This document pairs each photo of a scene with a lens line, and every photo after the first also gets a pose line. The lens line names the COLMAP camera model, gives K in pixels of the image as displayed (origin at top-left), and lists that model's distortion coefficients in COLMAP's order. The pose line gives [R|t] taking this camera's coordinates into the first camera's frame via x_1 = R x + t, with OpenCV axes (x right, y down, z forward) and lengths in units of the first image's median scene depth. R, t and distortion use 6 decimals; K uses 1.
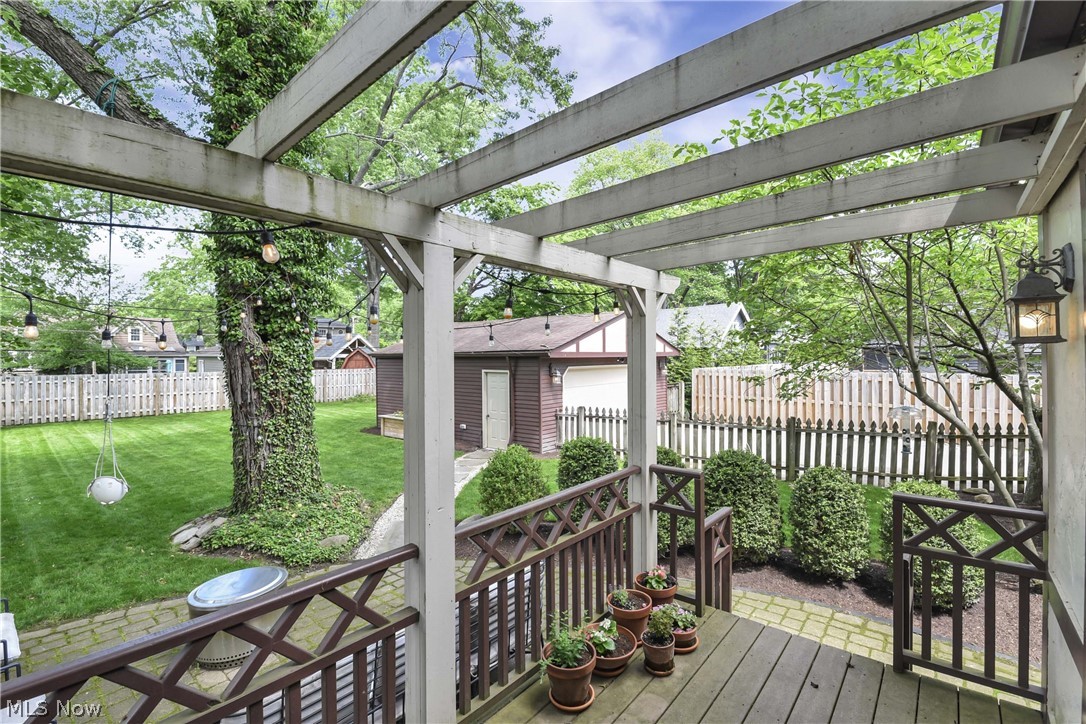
lens RADIAL K [[472.9, 0, 551.4], [0, 472.9, 359.2], [0, 0, 1]] dist [-0.021232, -0.001712]
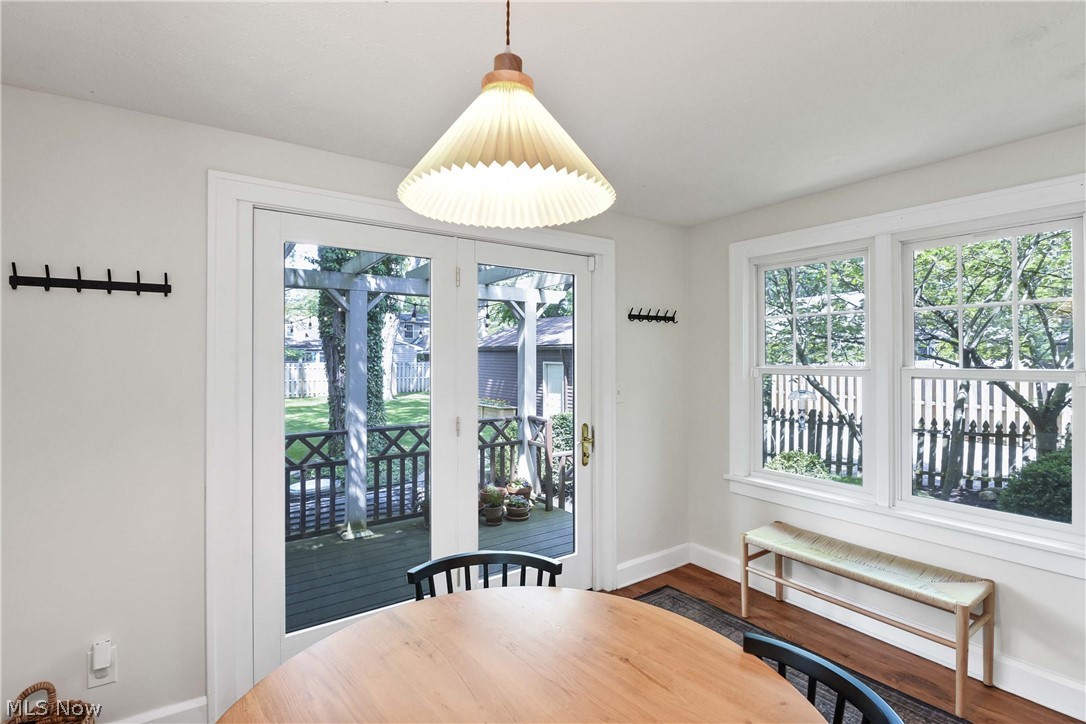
lens RADIAL K [[495.9, 0, 539.2], [0, 495.9, 353.5], [0, 0, 1]] dist [-0.007603, -0.008360]
pose [[0.963322, 0.005767, -0.268286, 0.174415], [-0.006836, 0.999972, -0.003052, 0.006677], [0.268261, 0.004774, 0.963334, -0.143607]]
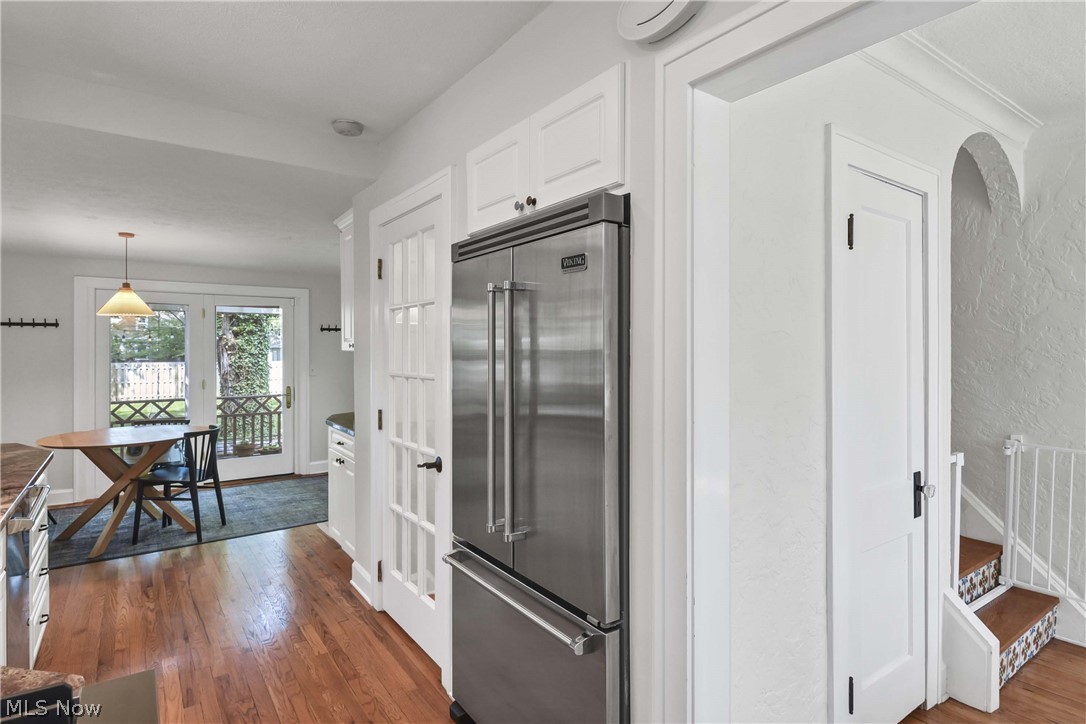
lens RADIAL K [[578.8, 0, 547.2], [0, 578.8, 351.7], [0, 0, 1]] dist [0.003751, 0.000604]
pose [[0.967806, 0.002129, -0.251688, 0.498404], [-0.002506, 0.999996, -0.001178, 0.007929], [0.251685, 0.001771, 0.967808, -0.364462]]
